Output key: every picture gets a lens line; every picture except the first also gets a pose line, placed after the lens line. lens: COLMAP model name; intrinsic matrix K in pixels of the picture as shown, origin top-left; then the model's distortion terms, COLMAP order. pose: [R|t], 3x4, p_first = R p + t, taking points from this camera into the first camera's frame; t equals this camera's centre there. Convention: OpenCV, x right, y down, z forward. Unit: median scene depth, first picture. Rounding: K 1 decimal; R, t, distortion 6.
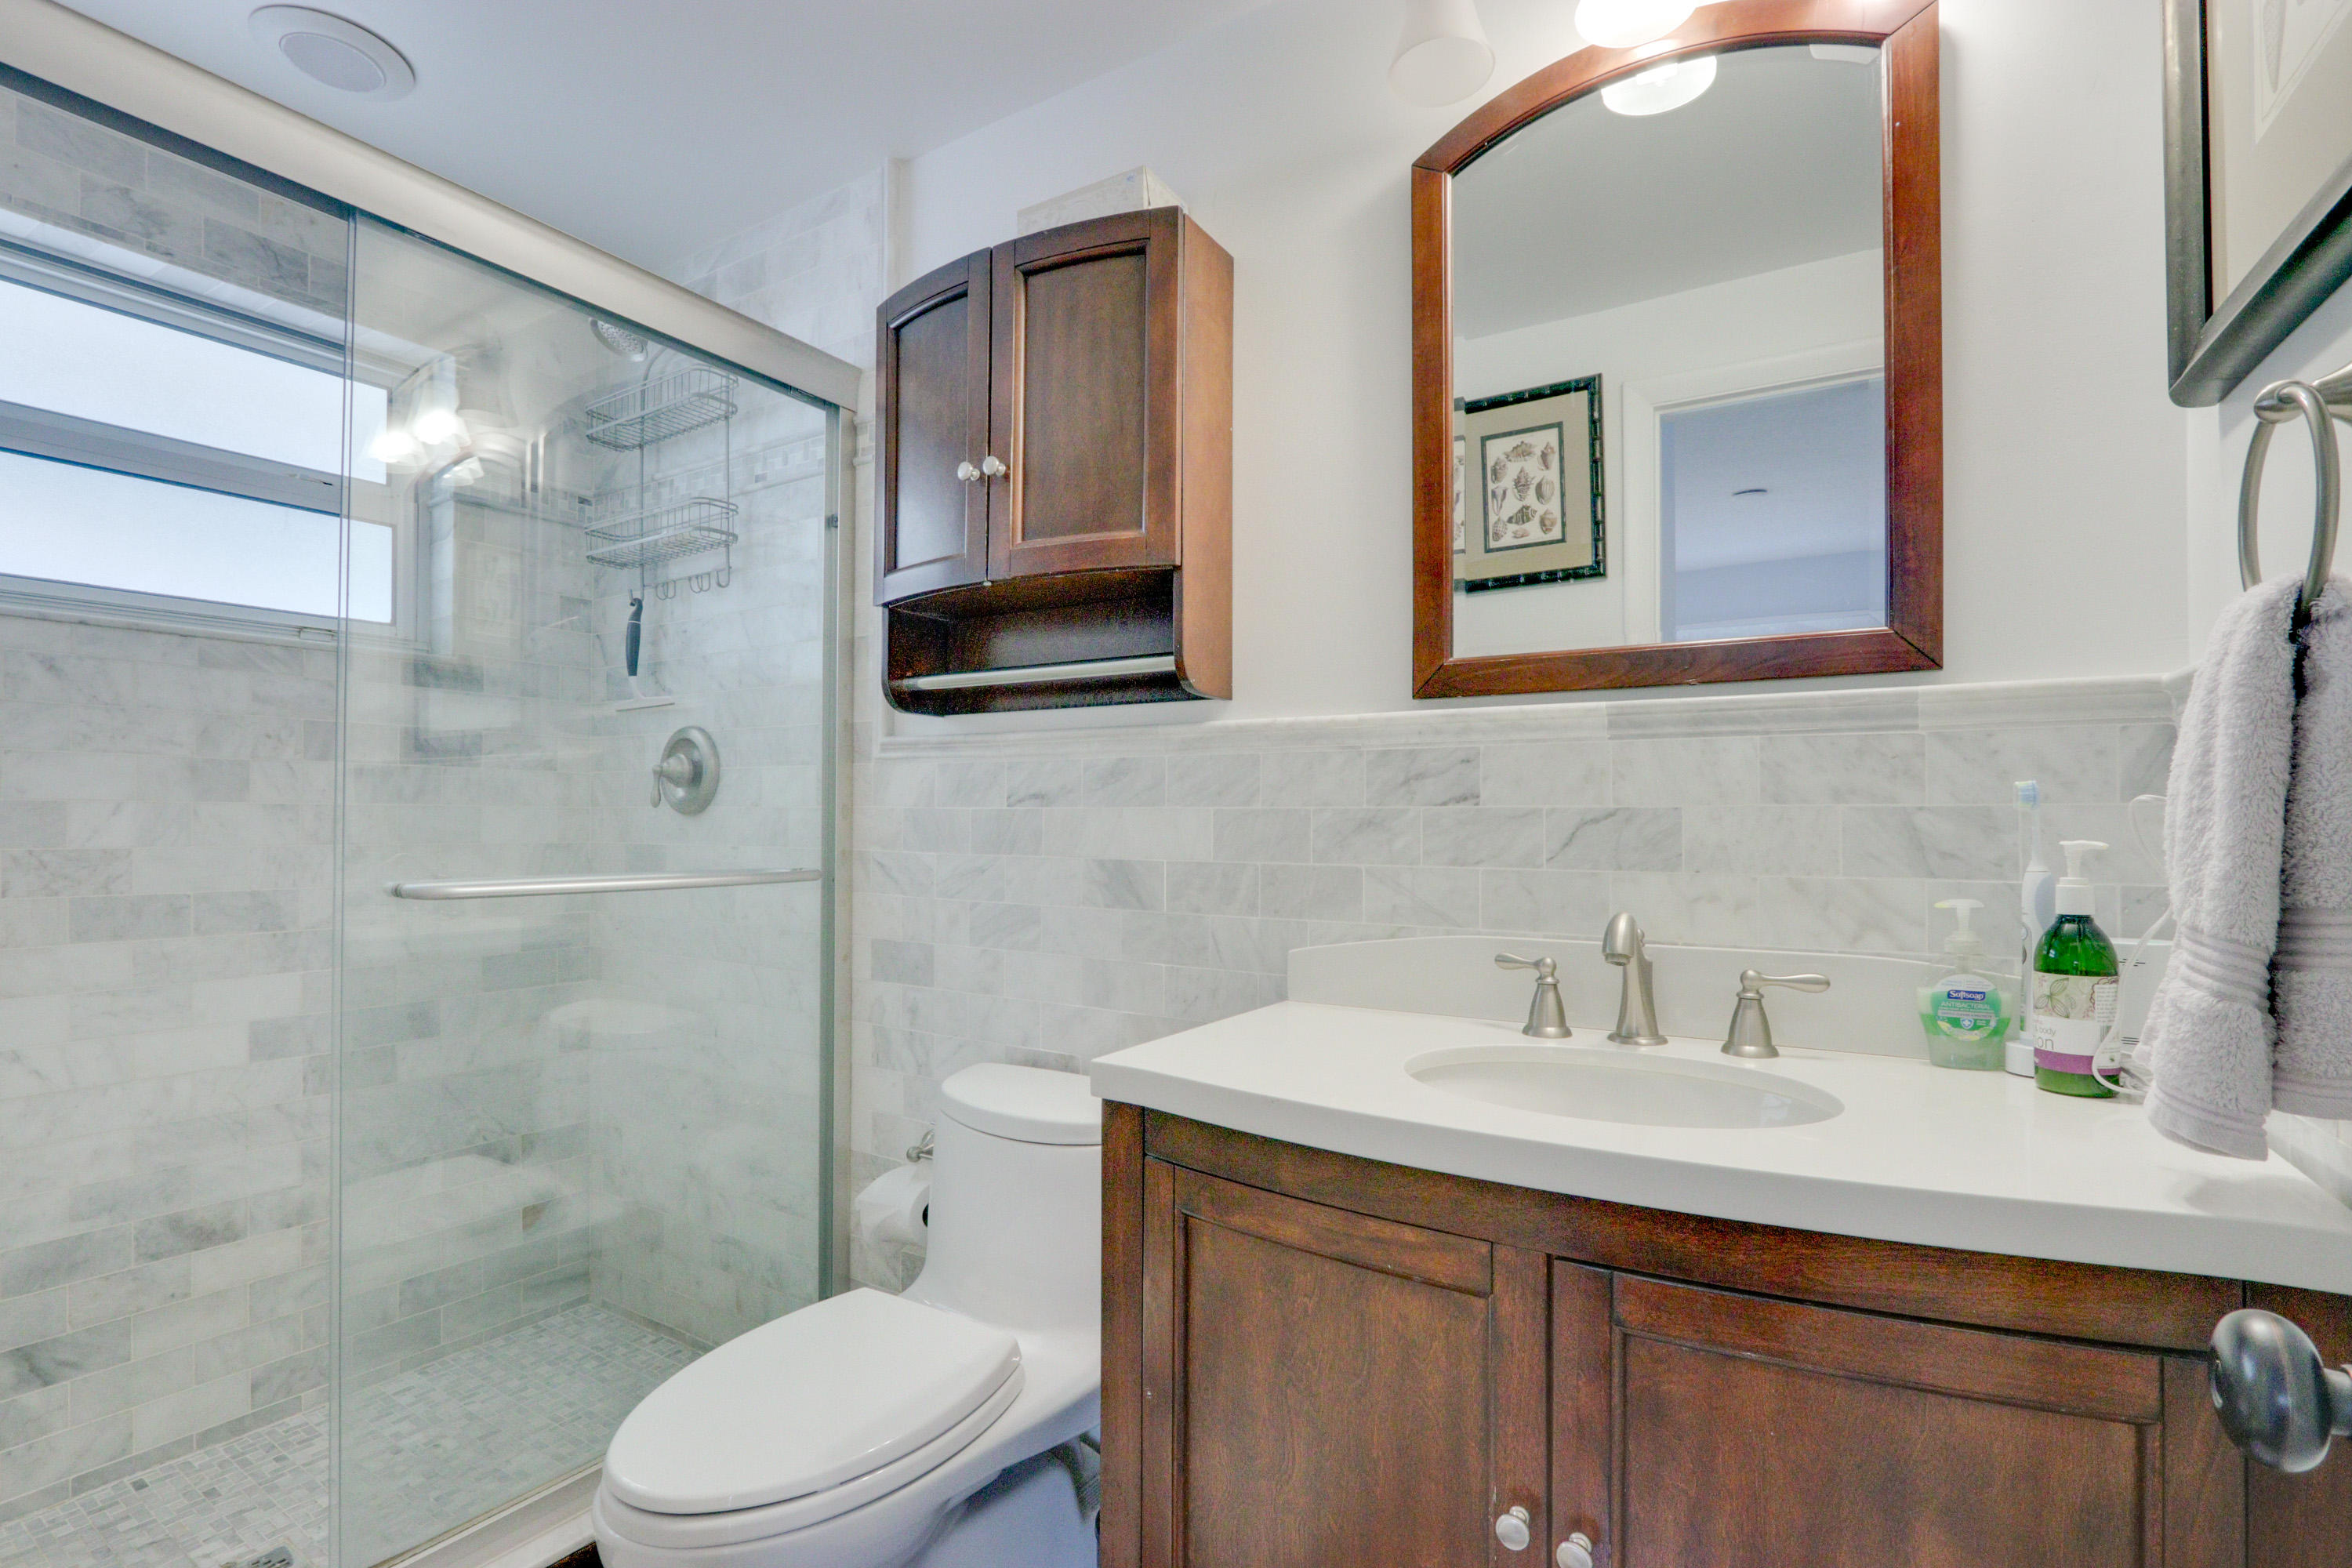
lens RADIAL K [[1109.9, 0, 1185.7], [0, 1109.9, 820.5], [0, 0, 1]] dist [-0.008577, -0.000780]
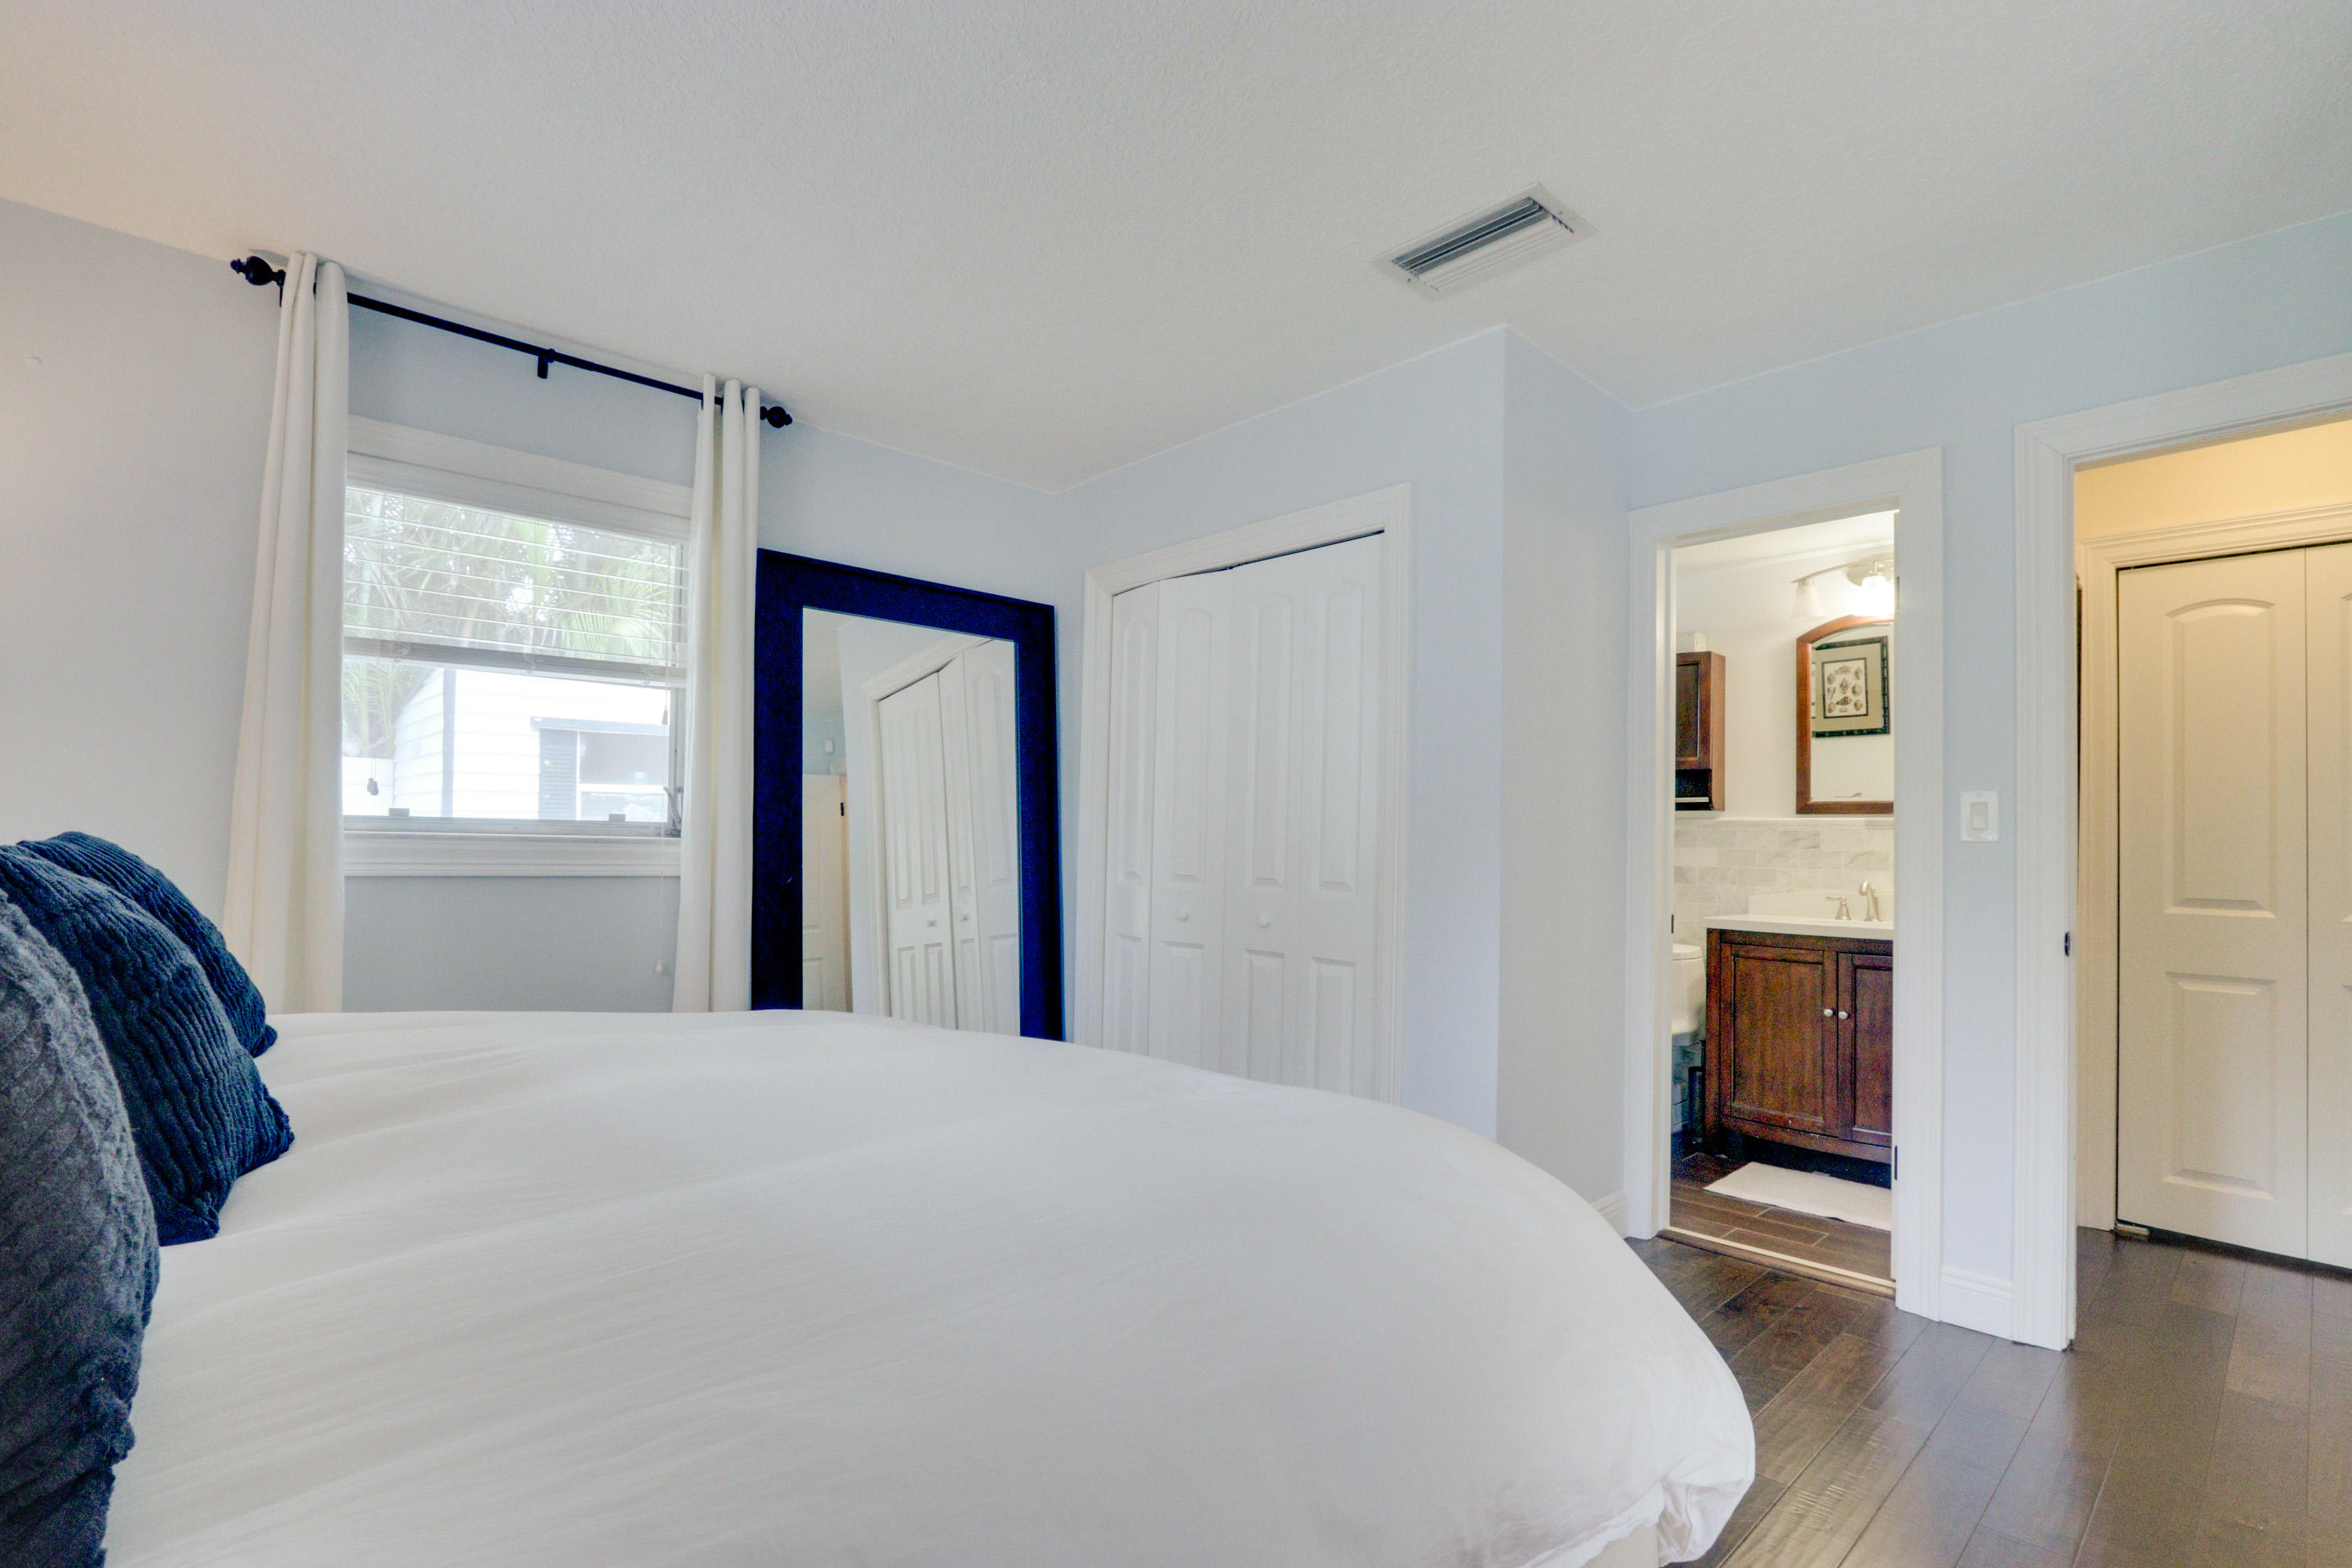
lens RADIAL K [[1086.3, 0, 1160.5], [0, 1086.3, 817.4], [0, 0, 1]] dist [-0.006495, 0.001084]
pose [[0.959022, 0.007654, -0.283229, -0.565629], [-0.012115, 0.999829, -0.014004, -0.033164], [0.283074, 0.016861, 0.958950, -2.124694]]
